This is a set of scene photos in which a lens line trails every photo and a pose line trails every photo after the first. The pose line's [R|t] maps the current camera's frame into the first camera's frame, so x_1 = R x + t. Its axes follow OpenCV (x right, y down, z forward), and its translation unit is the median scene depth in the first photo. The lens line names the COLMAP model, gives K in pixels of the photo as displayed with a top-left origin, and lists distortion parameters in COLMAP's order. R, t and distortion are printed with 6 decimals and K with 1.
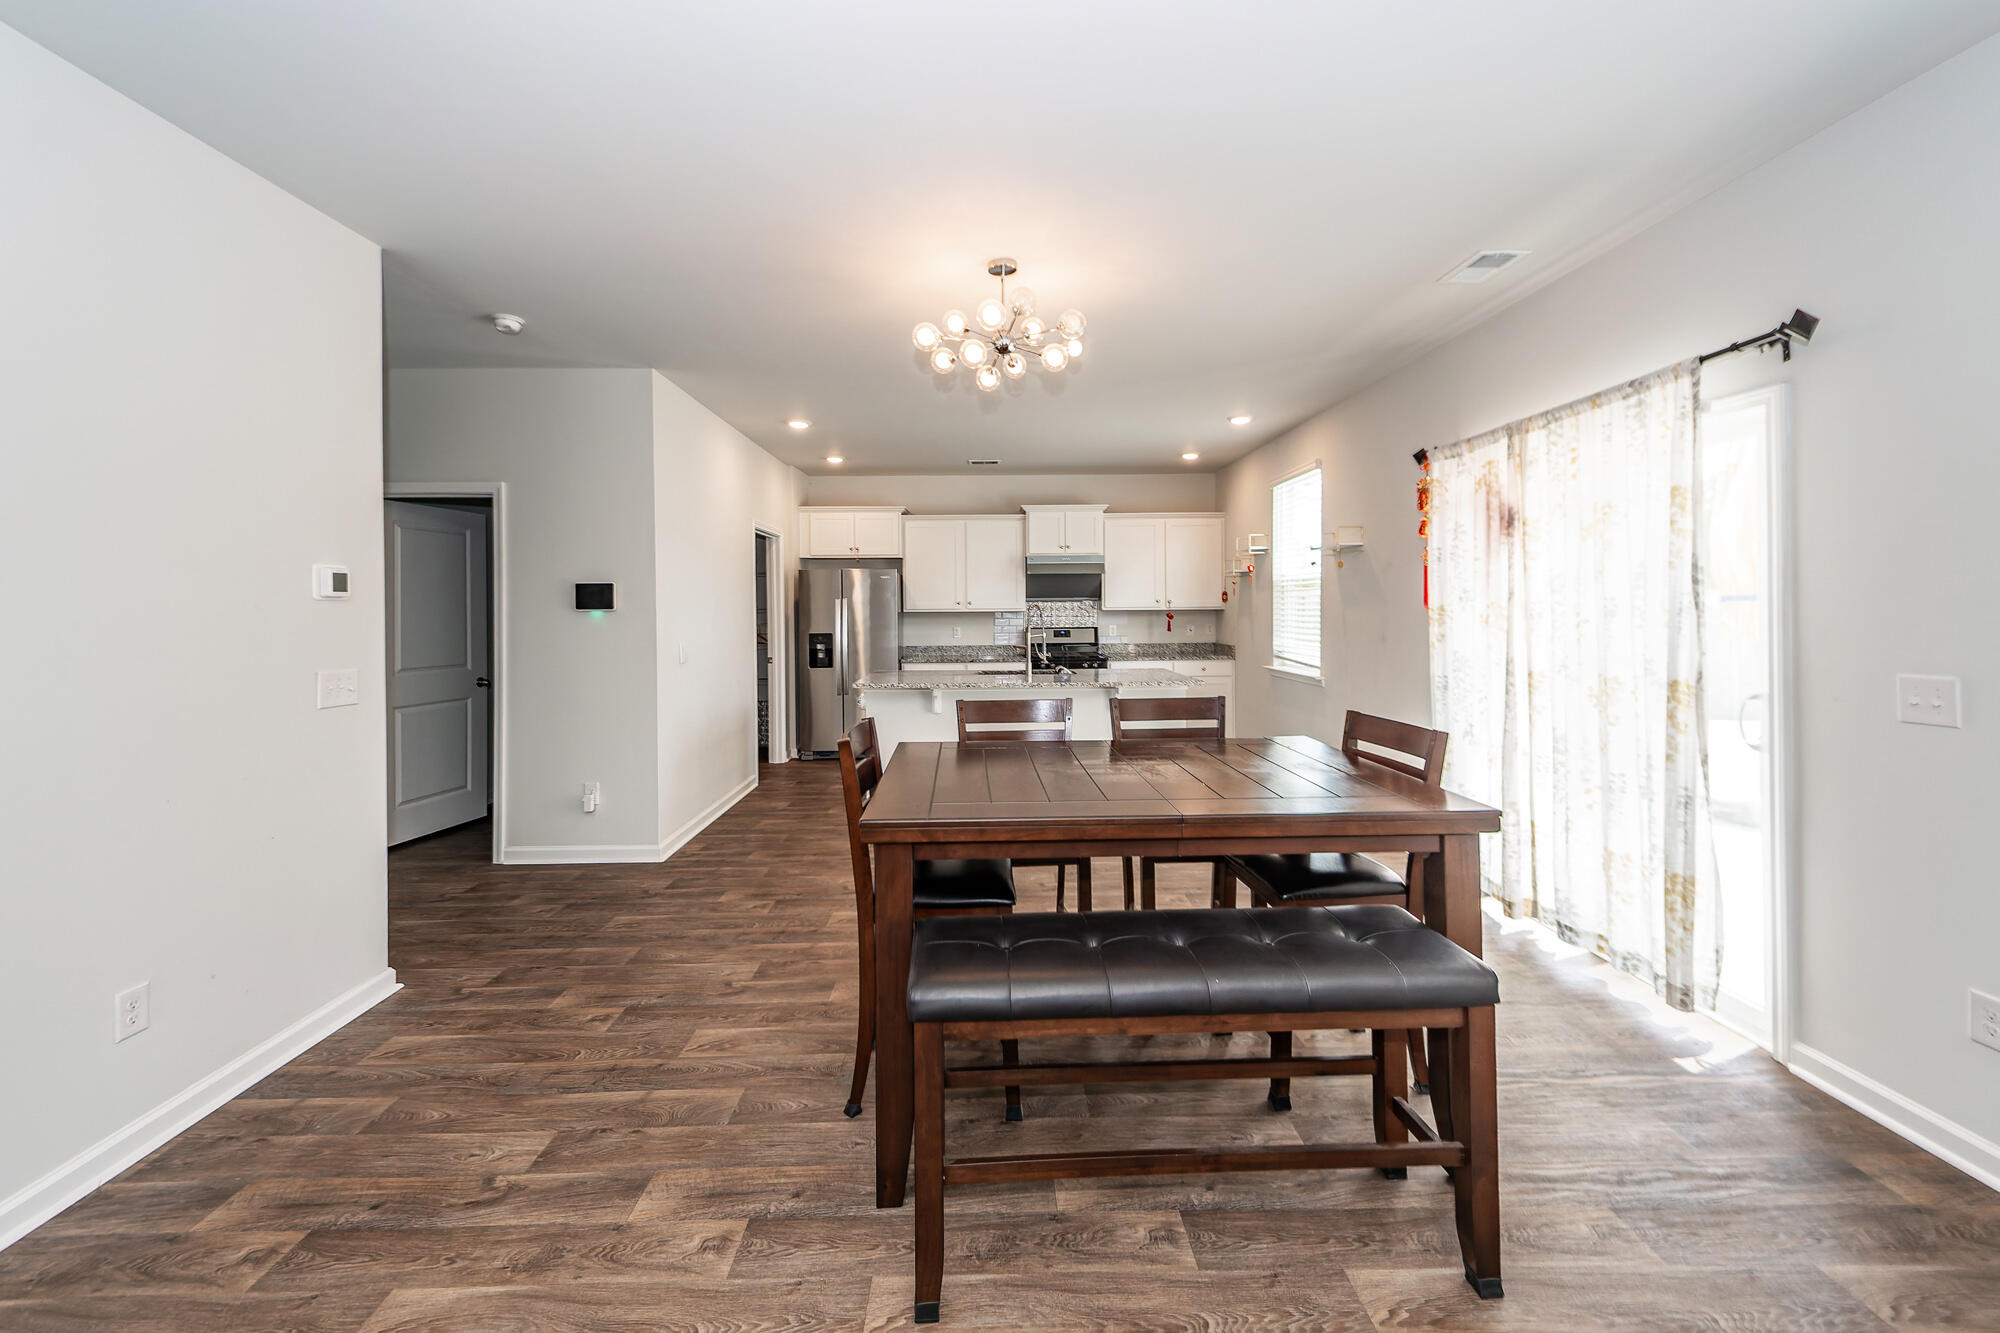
lens RADIAL K [[771.1, 0, 995.5], [0, 771.1, 625.2], [0, 0, 1]] dist [0.019987, -0.003904]
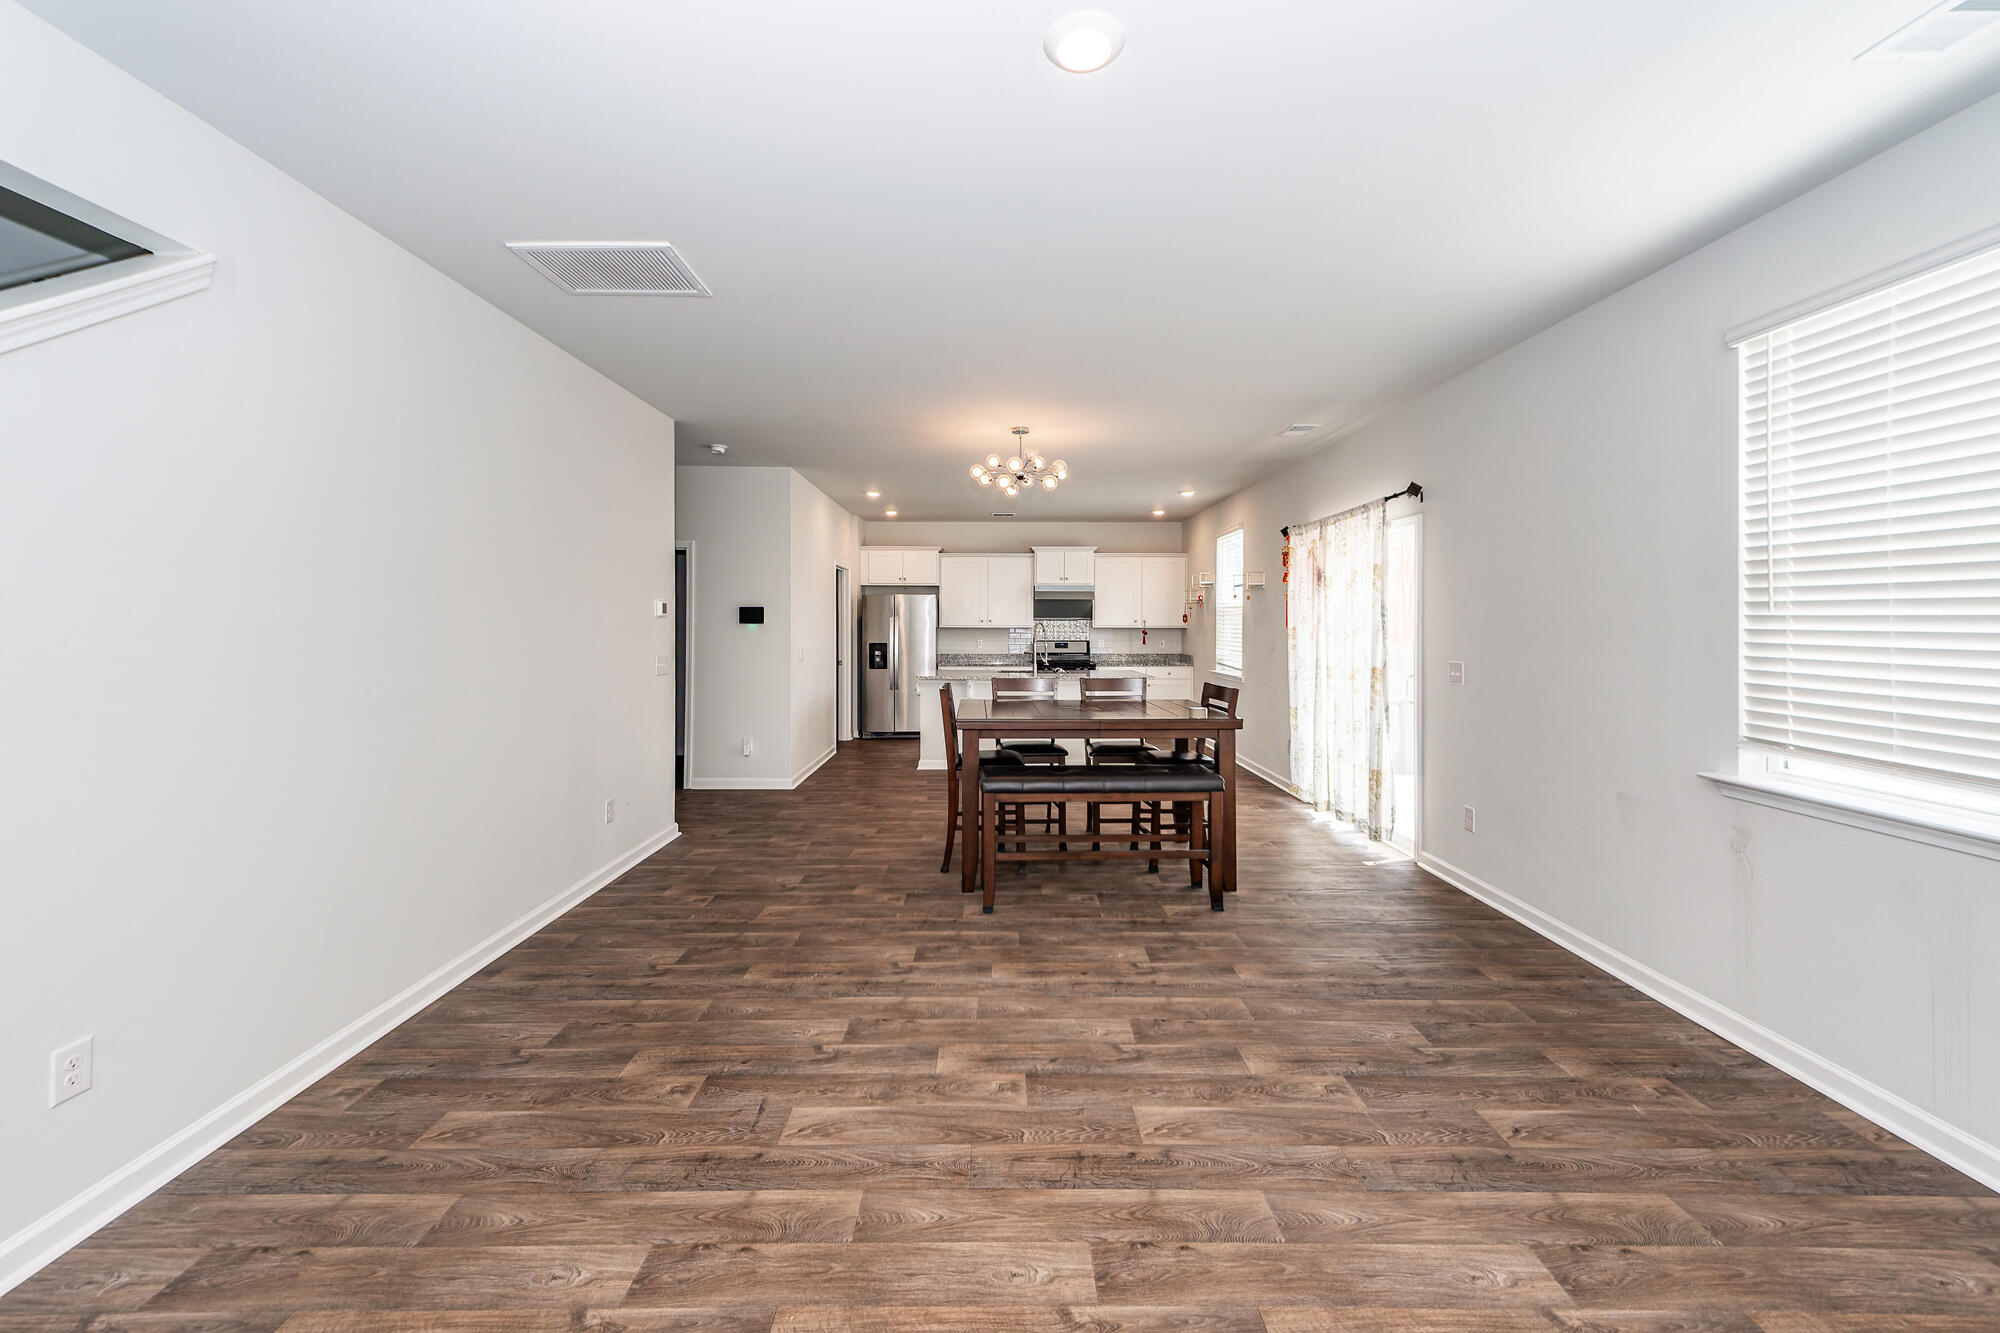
lens RADIAL K [[771.1, 0, 986.0], [0, 771.1, 621.0], [0, 0, 1]] dist [0.019987, -0.003904]
pose [[0.999653, 0.009845, -0.024439, -0.018831], [-0.010492, 0.999594, -0.026485, 0.012208], [0.024168, 0.026732, 0.999350, -0.635346]]
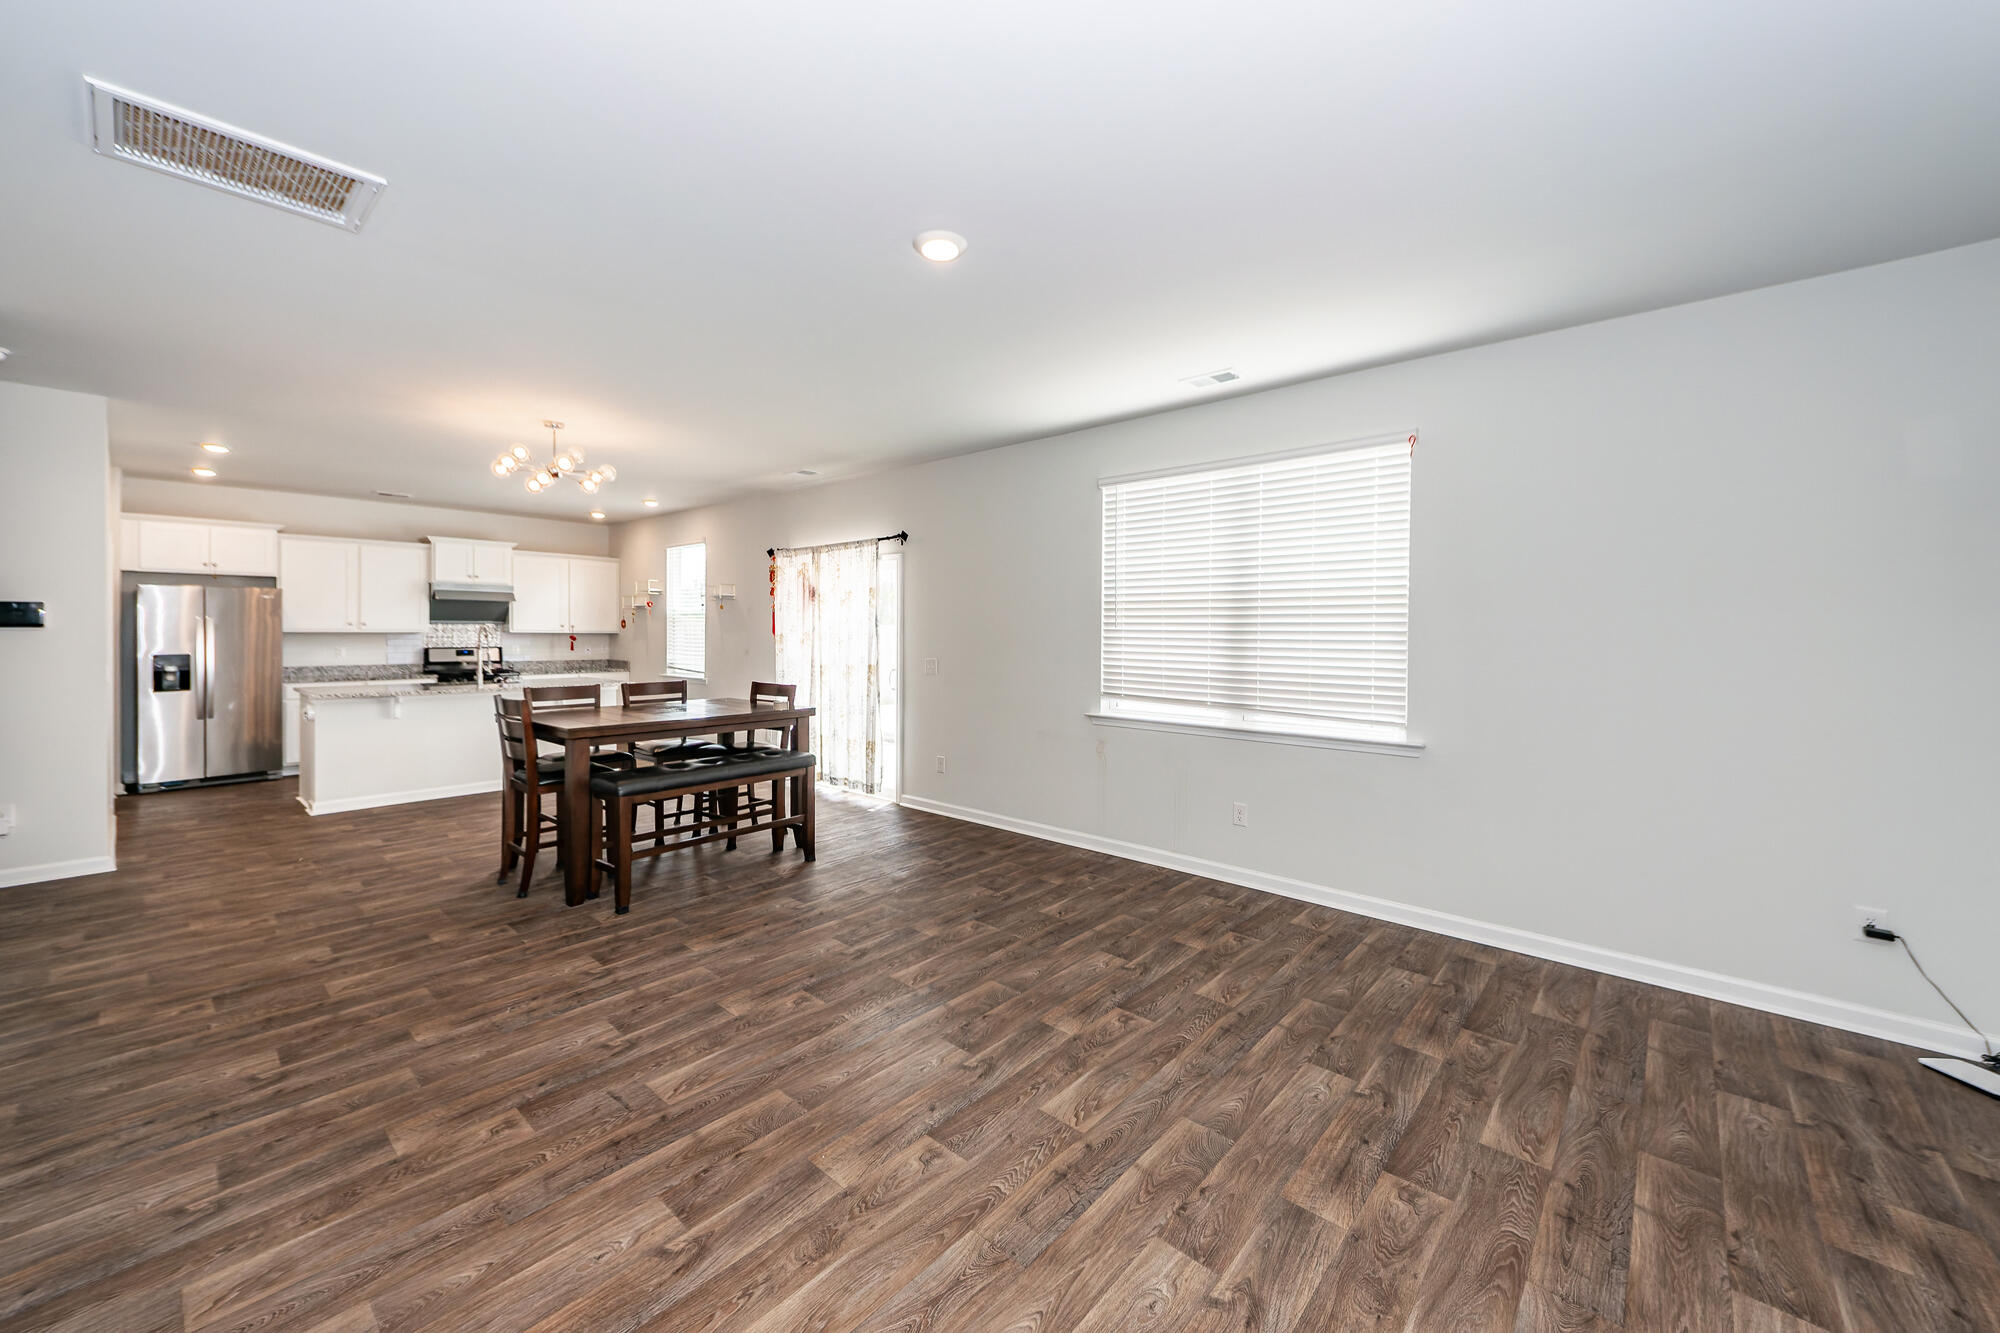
lens RADIAL K [[771.1, 0, 984.1], [0, 771.1, 630.6], [0, 0, 1]] dist [0.019987, -0.003904]
pose [[0.680392, 0.019334, 0.732593, -0.494154], [0.000646, 0.999636, -0.026981, 0.019937], [-0.732848, 0.018831, 0.680132, -0.676353]]
